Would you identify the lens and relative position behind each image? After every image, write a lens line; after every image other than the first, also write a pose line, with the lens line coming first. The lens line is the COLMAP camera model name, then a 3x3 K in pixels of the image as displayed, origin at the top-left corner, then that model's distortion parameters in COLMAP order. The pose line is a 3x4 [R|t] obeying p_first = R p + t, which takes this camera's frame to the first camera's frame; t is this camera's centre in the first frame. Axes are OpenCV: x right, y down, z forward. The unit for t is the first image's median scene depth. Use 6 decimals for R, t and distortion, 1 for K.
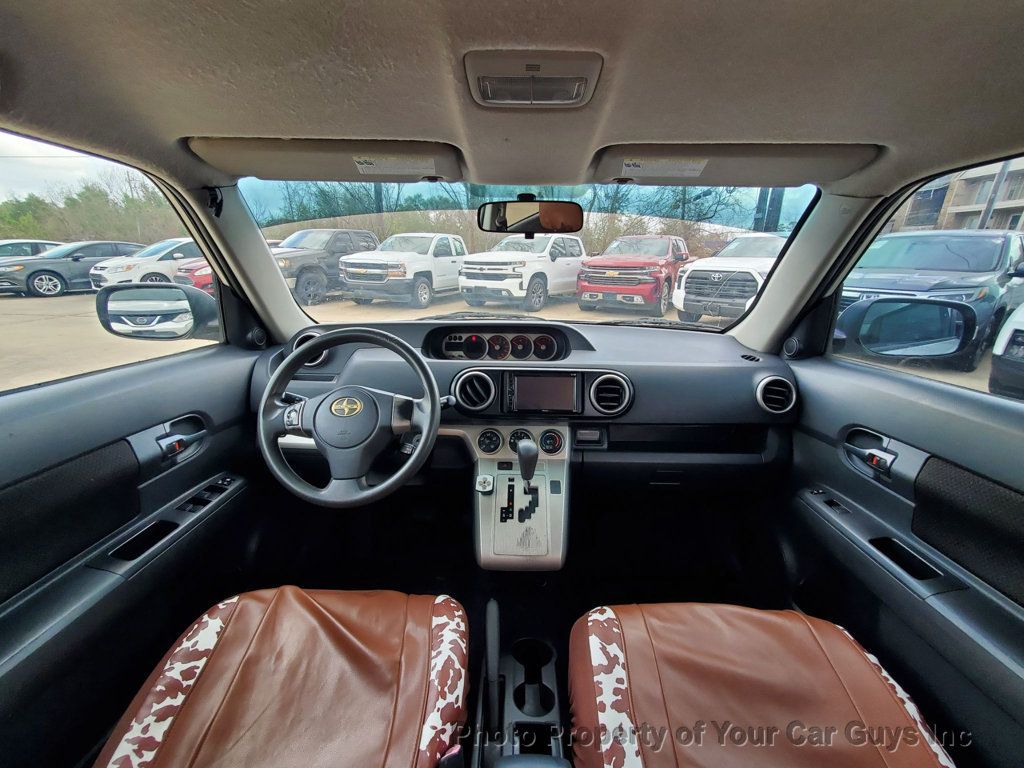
lens RADIAL K [[410.1, 0, 512.0], [0, 410.1, 384.0], [0, 0, 1]] dist [0.000529, -0.000131]
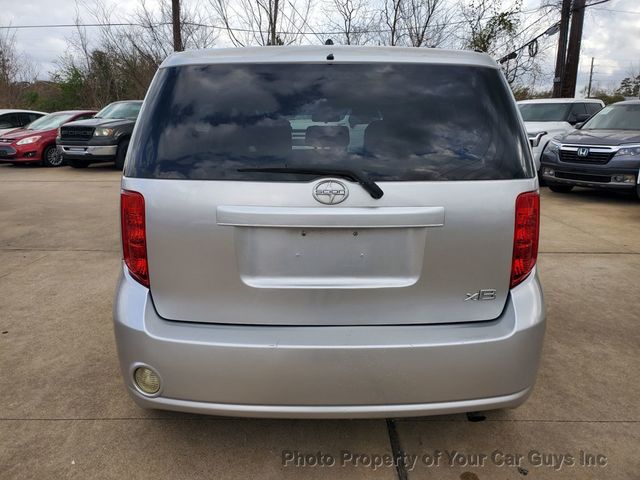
lens RADIAL K [[502.1, 0, 320.0], [0, 502.1, 240.0], [0, 0, 1]] dist [0.001302, 0.001914]
pose [[0.999756, -0.017062, 0.014031, -0.062470], [0.018005, 0.997380, -0.070065, 0.652924], [-0.012799, 0.070301, 0.997444, -2.170479]]
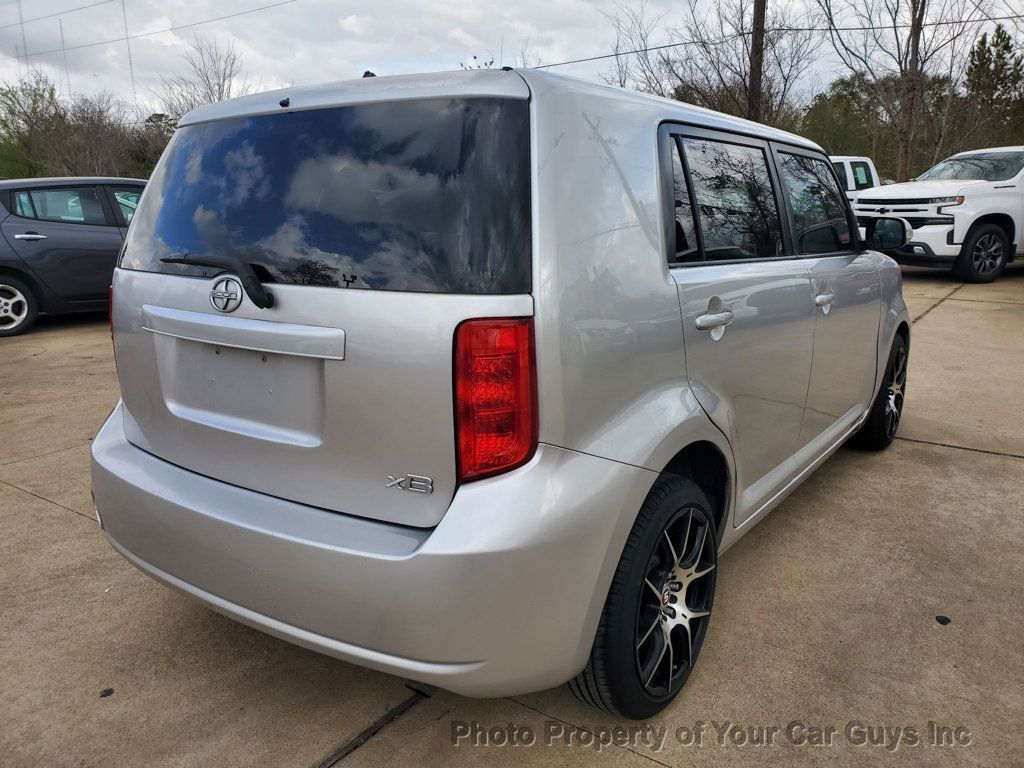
lens RADIAL K [[801.1, 0, 510.5], [0, 801.1, 384.5], [0, 0, 1]] dist [-0.024421, 0.055159]
pose [[0.820099, 0.104501, -0.562598, 1.134616], [-0.142208, 0.989558, -0.023490, 0.569587], [0.554269, 0.099271, 0.826397, -1.826515]]
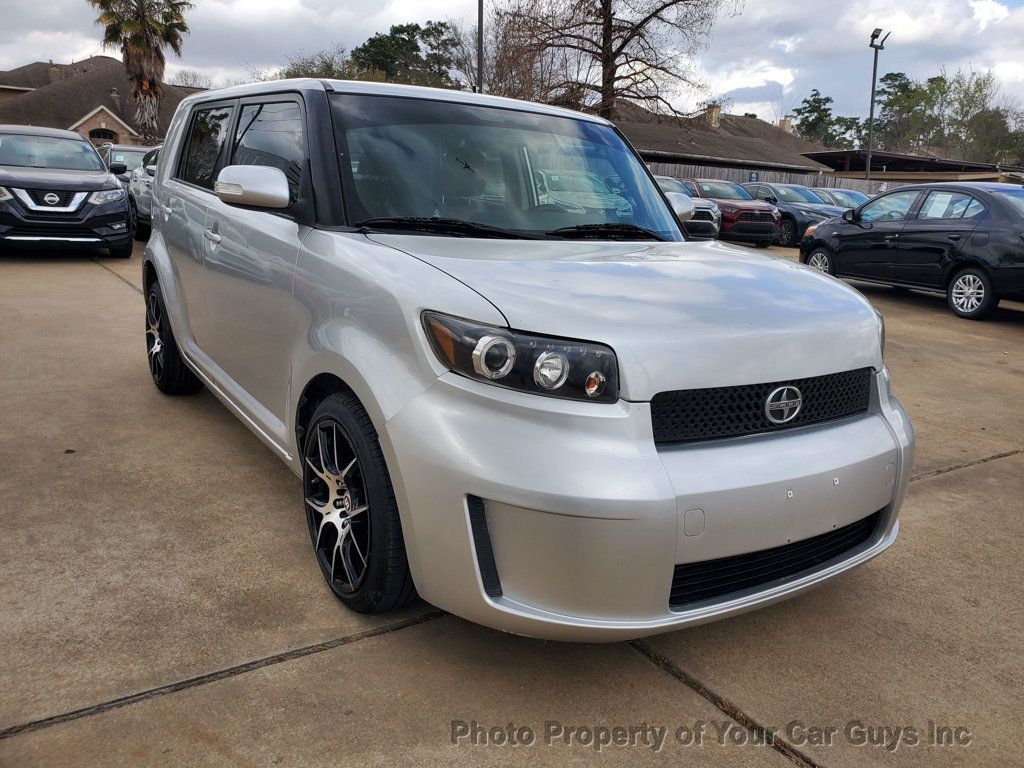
lens RADIAL K [[801.8, 0, 519.2], [0, 801.8, 389.2], [0, 0, 1]] dist [-0.026334, 0.063571]
pose [[-0.816842, 0.082084, -0.570991, 1.235491], [-0.231780, 0.859710, 0.455166, -0.676627], [0.528249, 0.504143, -0.683222, 2.537239]]
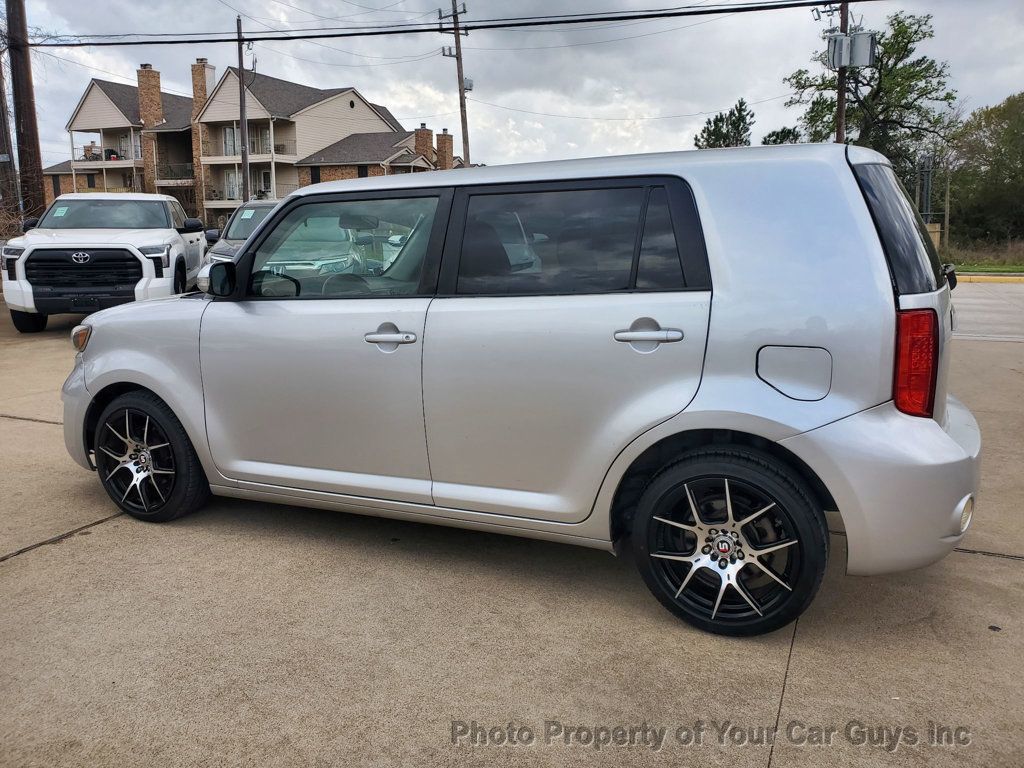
lens RADIAL K [[793.8, 0, 514.1], [0, 793.8, 388.7], [0, 0, 1]] dist [0.002837, 0.015178]
pose [[0.392650, -0.200177, 0.897639, -2.400039], [0.284641, 0.954553, 0.088361, 0.198991], [-0.874532, 0.220810, 0.431784, -0.848570]]
